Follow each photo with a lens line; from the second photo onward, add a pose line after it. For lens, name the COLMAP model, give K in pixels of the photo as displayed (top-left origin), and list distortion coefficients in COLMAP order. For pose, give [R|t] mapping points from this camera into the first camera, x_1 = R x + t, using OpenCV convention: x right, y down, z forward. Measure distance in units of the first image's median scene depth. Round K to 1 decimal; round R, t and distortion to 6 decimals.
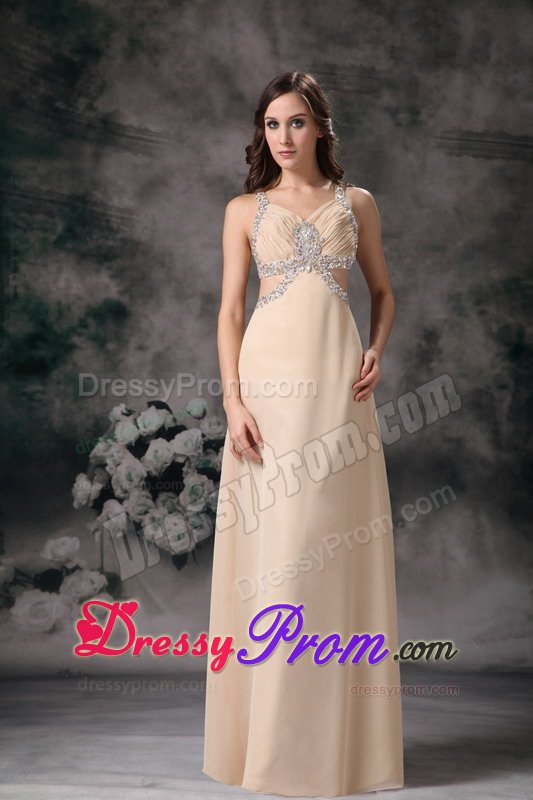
lens RADIAL K [[2203.9, 0, 248.4], [0, 2203.9, 399.4], [0, 0, 1]] dist [0.938933, 0.000000]
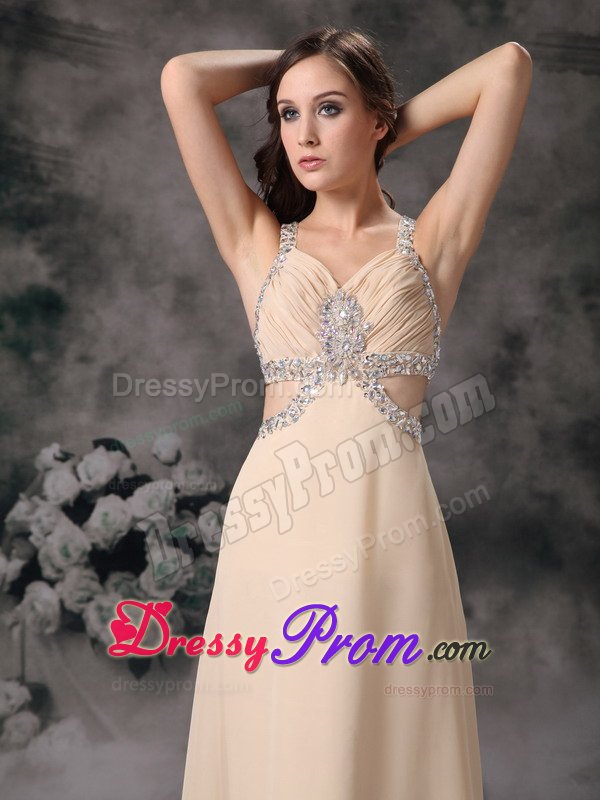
lens RADIAL K [[2290.2, 0, 286.5], [0, 2290.2, 413.5], [0, 0, 1]] dist [0.672229, 0.000000]
pose [[0.999867, 0.008627, 0.013834, 0.003244], [-0.009740, 0.996544, 0.082497, -0.064764], [-0.013075, -0.082621, 0.996495, 0.302372]]
